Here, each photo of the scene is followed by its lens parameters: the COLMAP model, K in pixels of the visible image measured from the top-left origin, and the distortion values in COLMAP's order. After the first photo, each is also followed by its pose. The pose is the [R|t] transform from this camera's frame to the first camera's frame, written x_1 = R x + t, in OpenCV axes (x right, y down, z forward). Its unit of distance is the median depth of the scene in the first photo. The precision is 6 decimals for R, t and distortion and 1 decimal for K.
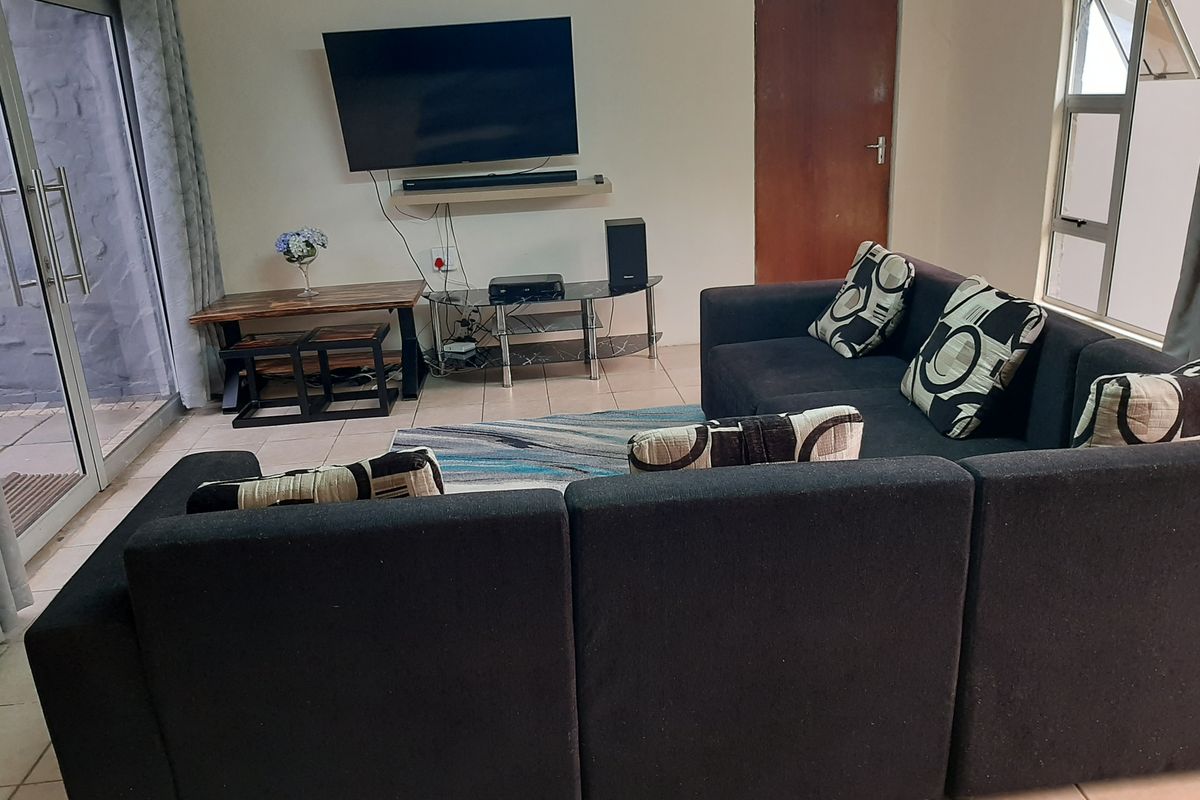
lens RADIAL K [[930.2, 0, 607.4], [0, 930.2, 400.3], [0, 0, 1]] dist [0.033643, -0.046783]
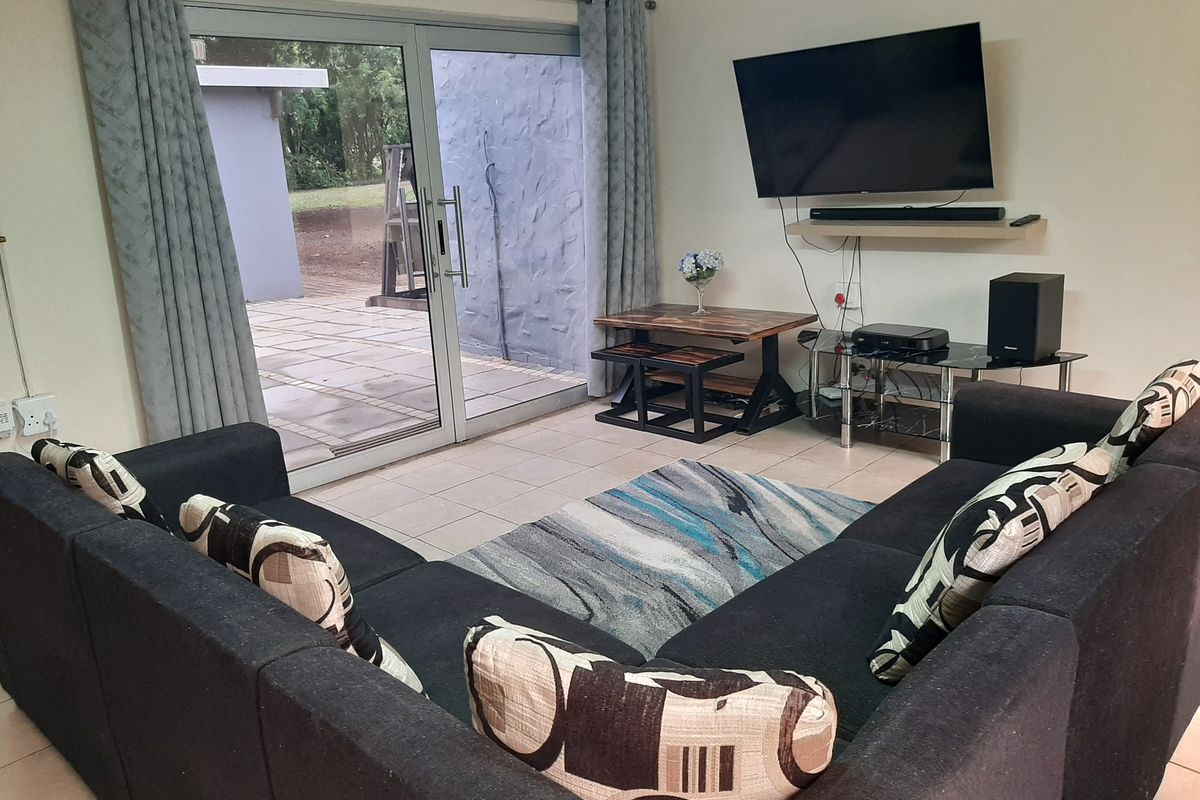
lens RADIAL K [[930.2, 0, 604.4], [0, 930.2, 403.6], [0, 0, 1]] dist [0.033643, -0.046783]
pose [[0.651658, 0.214490, -0.727555, 0.386557], [-0.211362, 0.972543, 0.097402, -0.094307], [0.728470, 0.090305, 0.679100, 0.231191]]
